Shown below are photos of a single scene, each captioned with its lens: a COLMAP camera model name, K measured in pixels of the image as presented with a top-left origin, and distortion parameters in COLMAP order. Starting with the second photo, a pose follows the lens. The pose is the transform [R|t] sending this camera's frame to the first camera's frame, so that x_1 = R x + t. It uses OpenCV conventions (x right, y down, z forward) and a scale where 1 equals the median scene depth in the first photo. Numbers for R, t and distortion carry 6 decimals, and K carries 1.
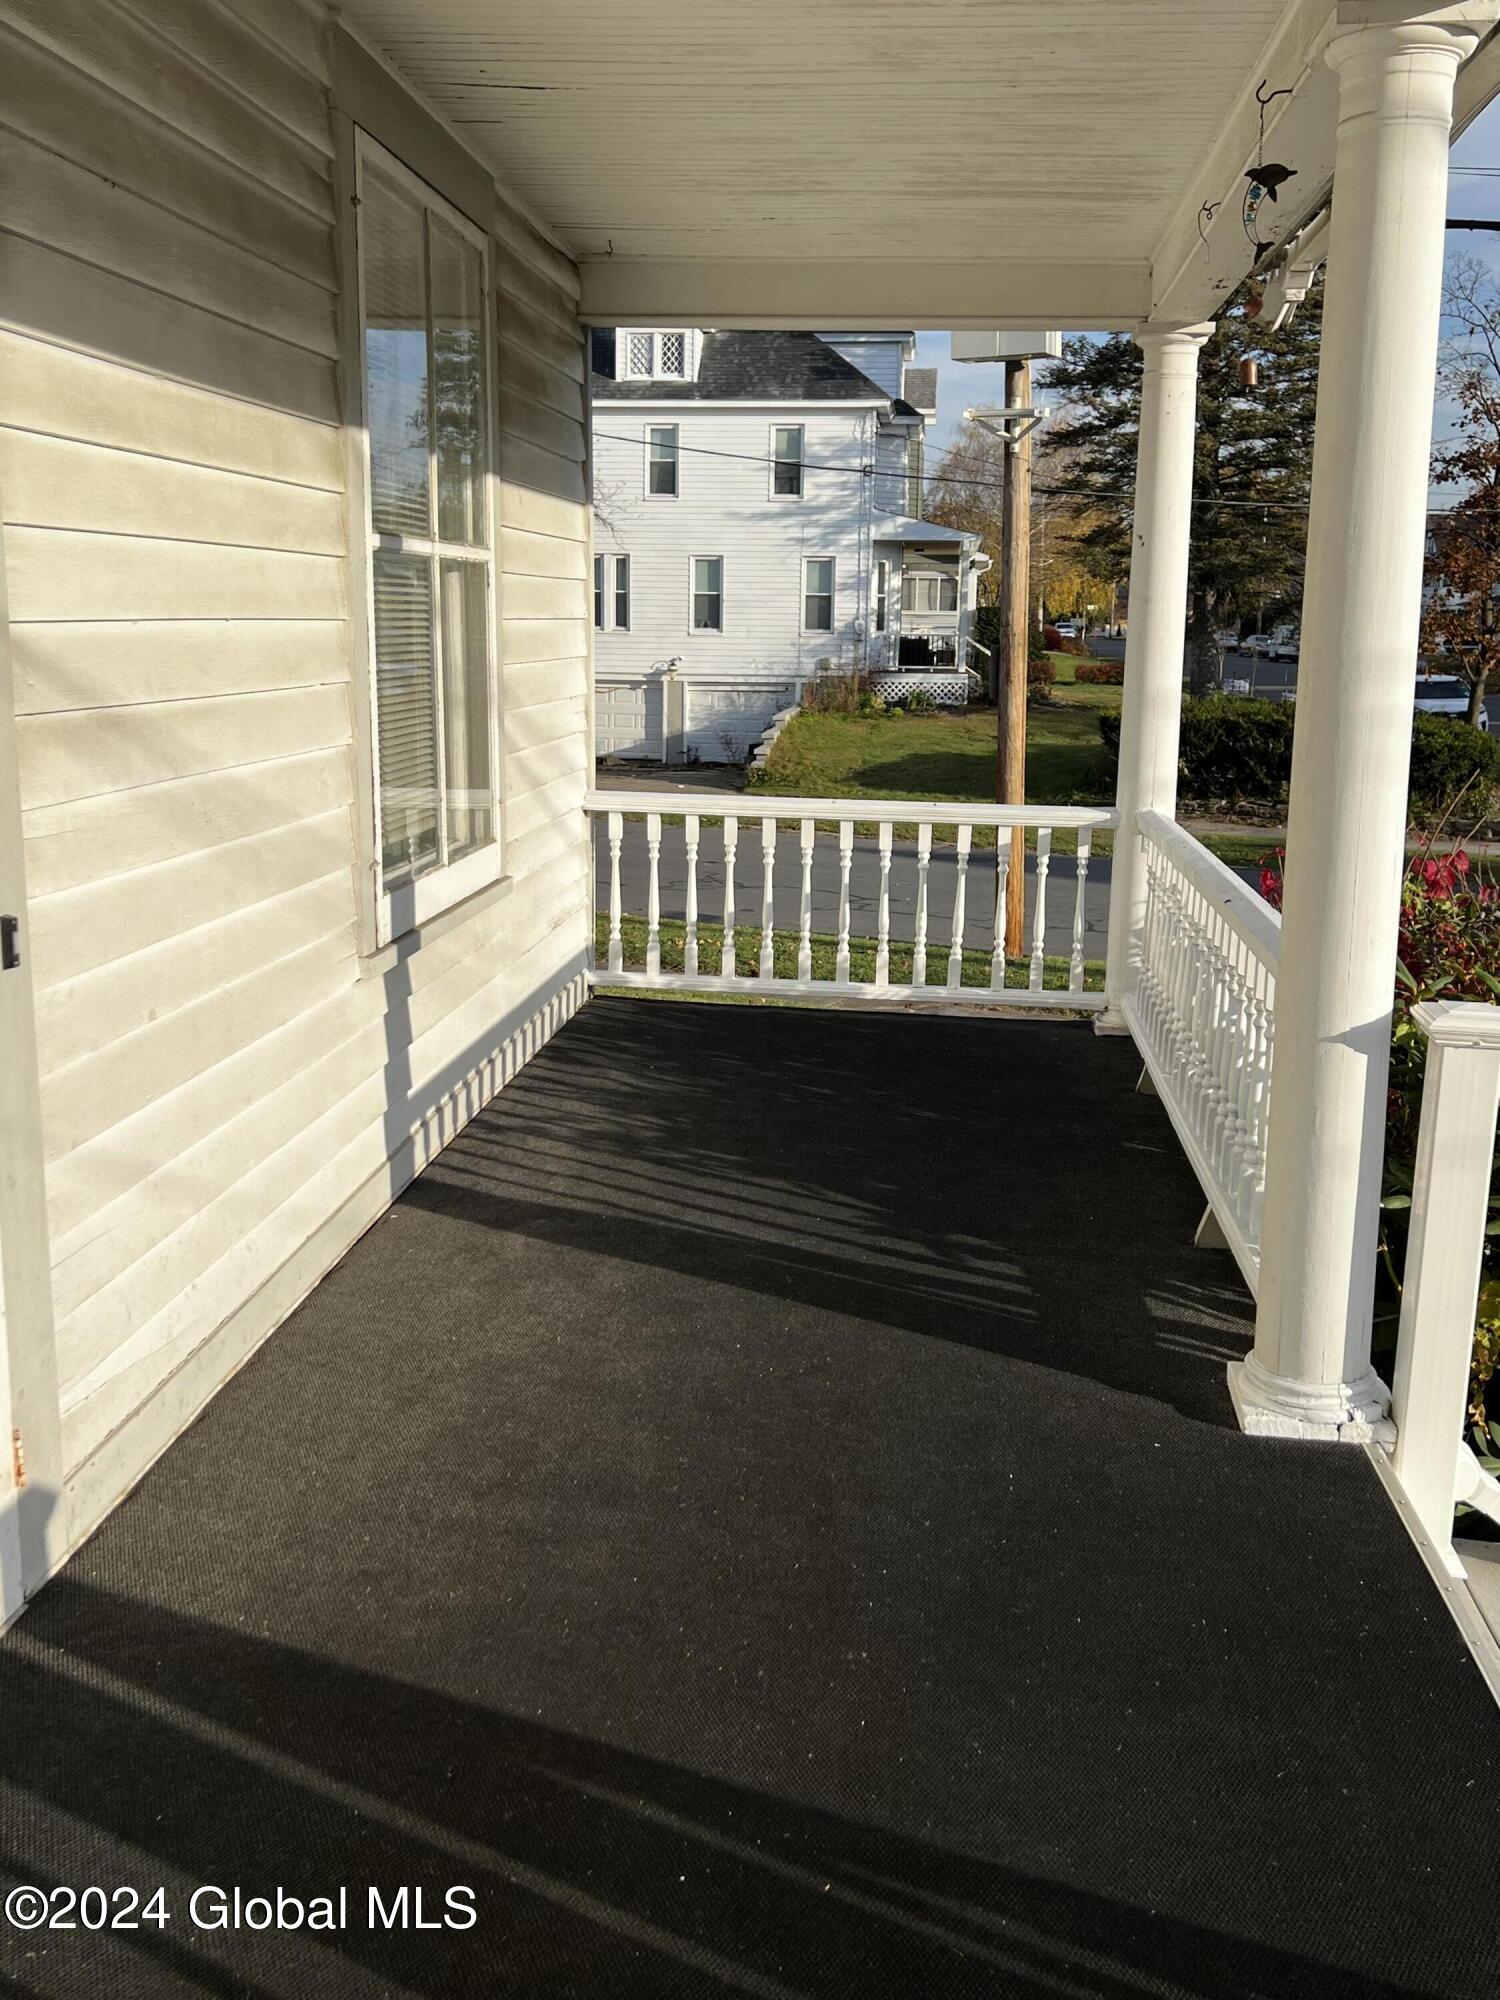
lens RADIAL K [[1936.8, 0, 740.6], [0, 1936.8, 1012.9], [0, 0, 1]] dist [0.167410, -0.467874]
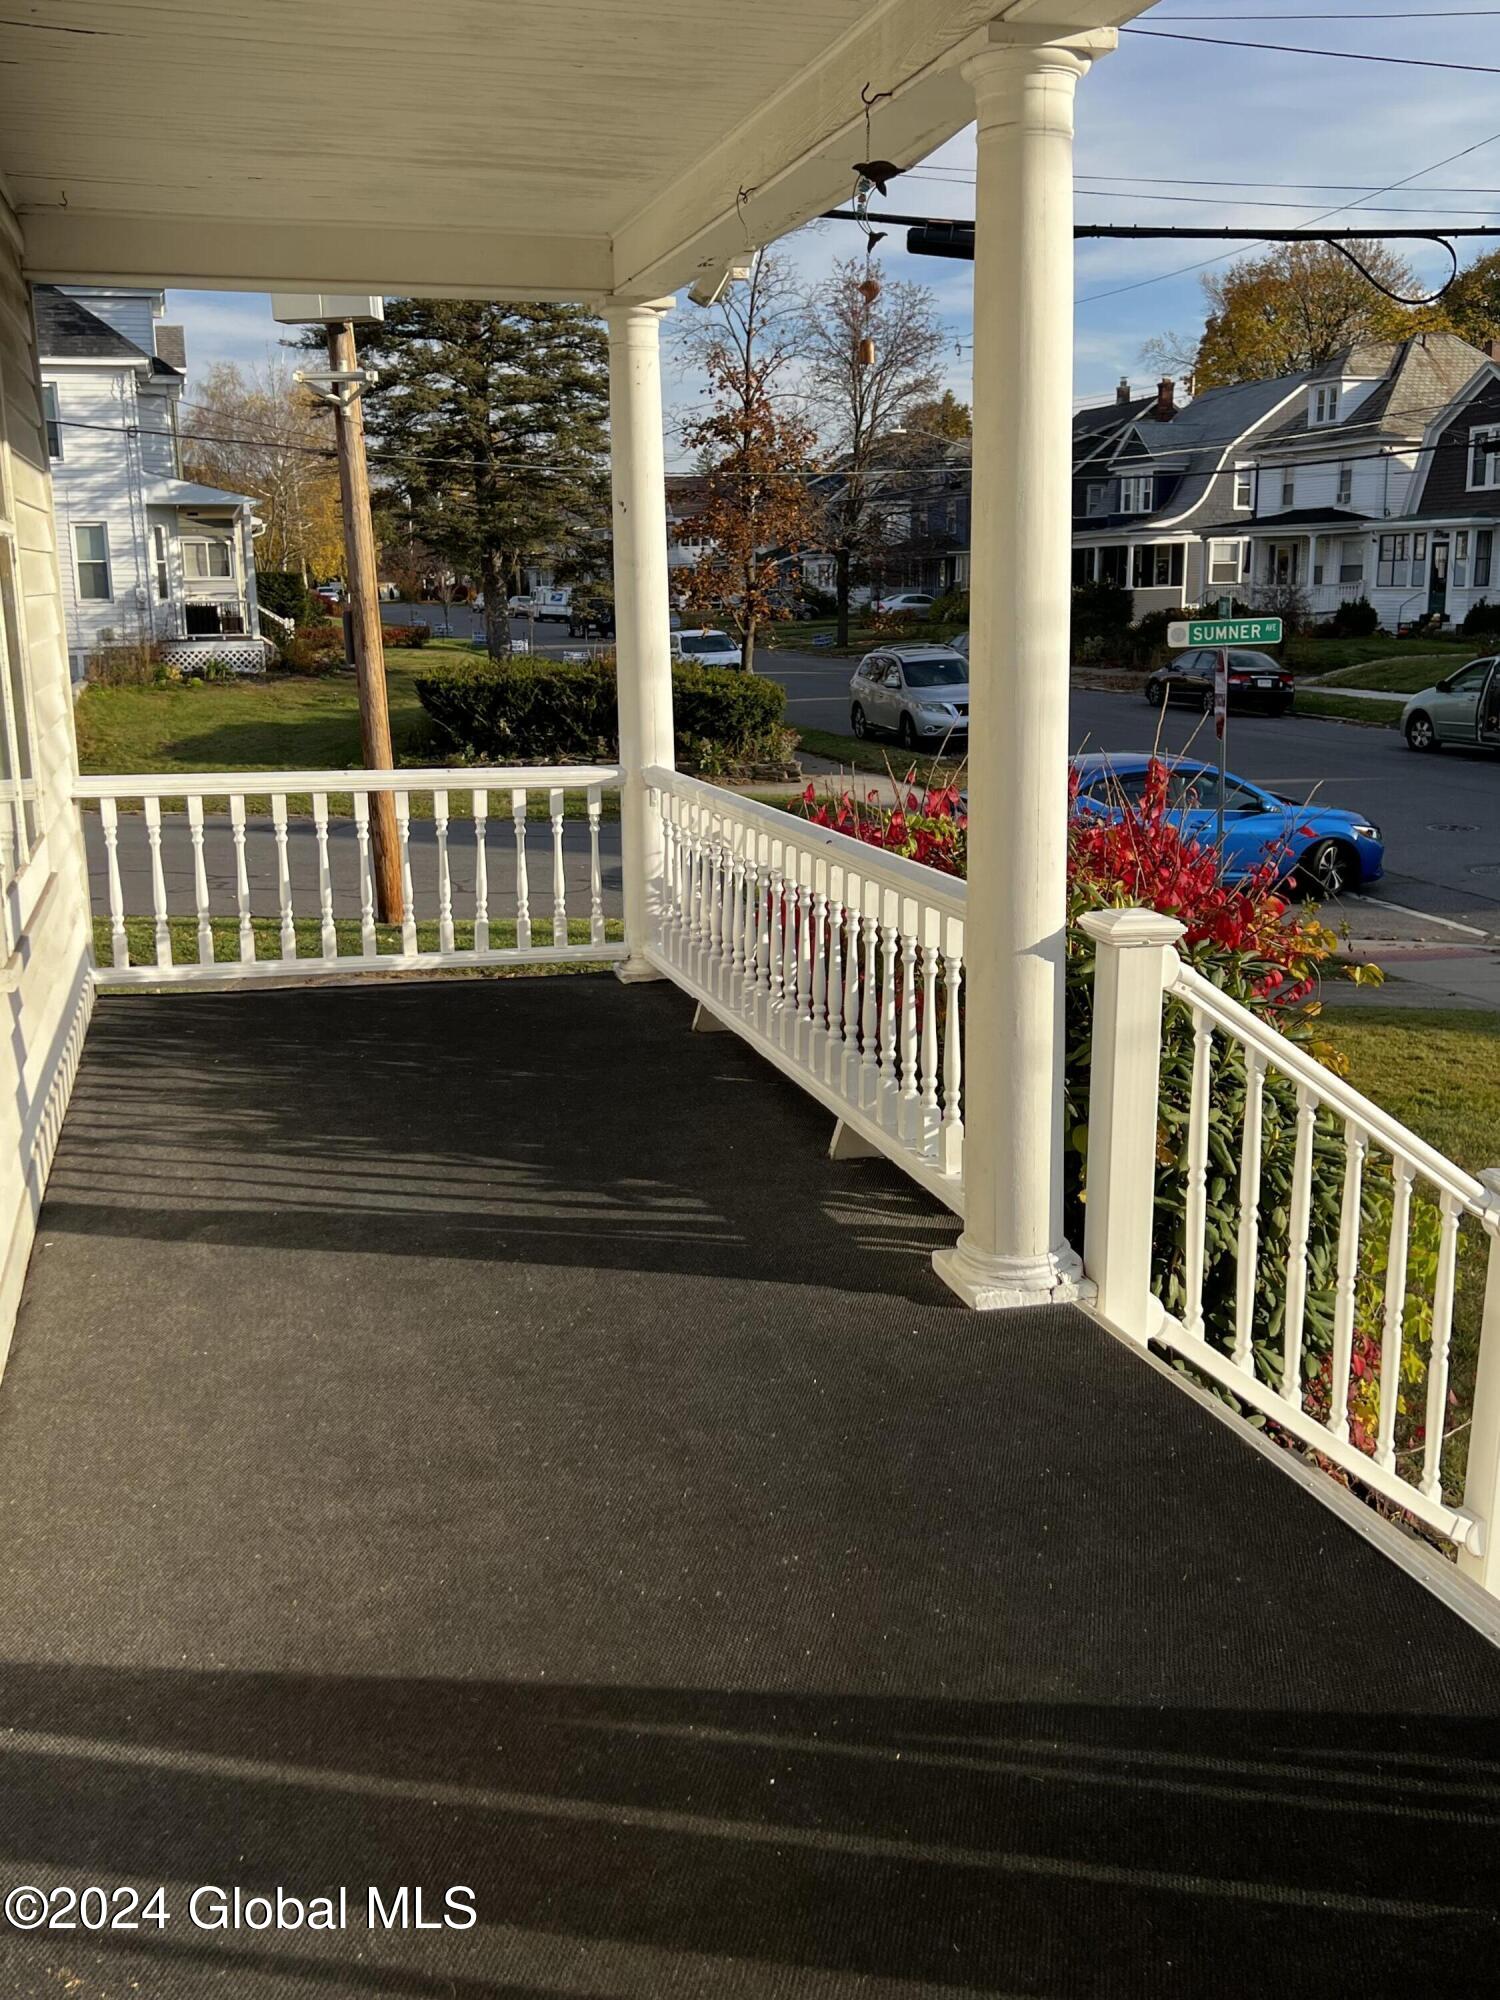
lens RADIAL K [[1936.8, 0, 740.6], [0, 1936.8, 1012.9], [0, 0, 1]] dist [0.167410, -0.467874]
pose [[0.927986, -0.106170, 0.357168, -0.130362], [0.099692, 0.994347, 0.036555, -0.004569], [-0.359030, 0.001684, 0.933324, 0.004718]]
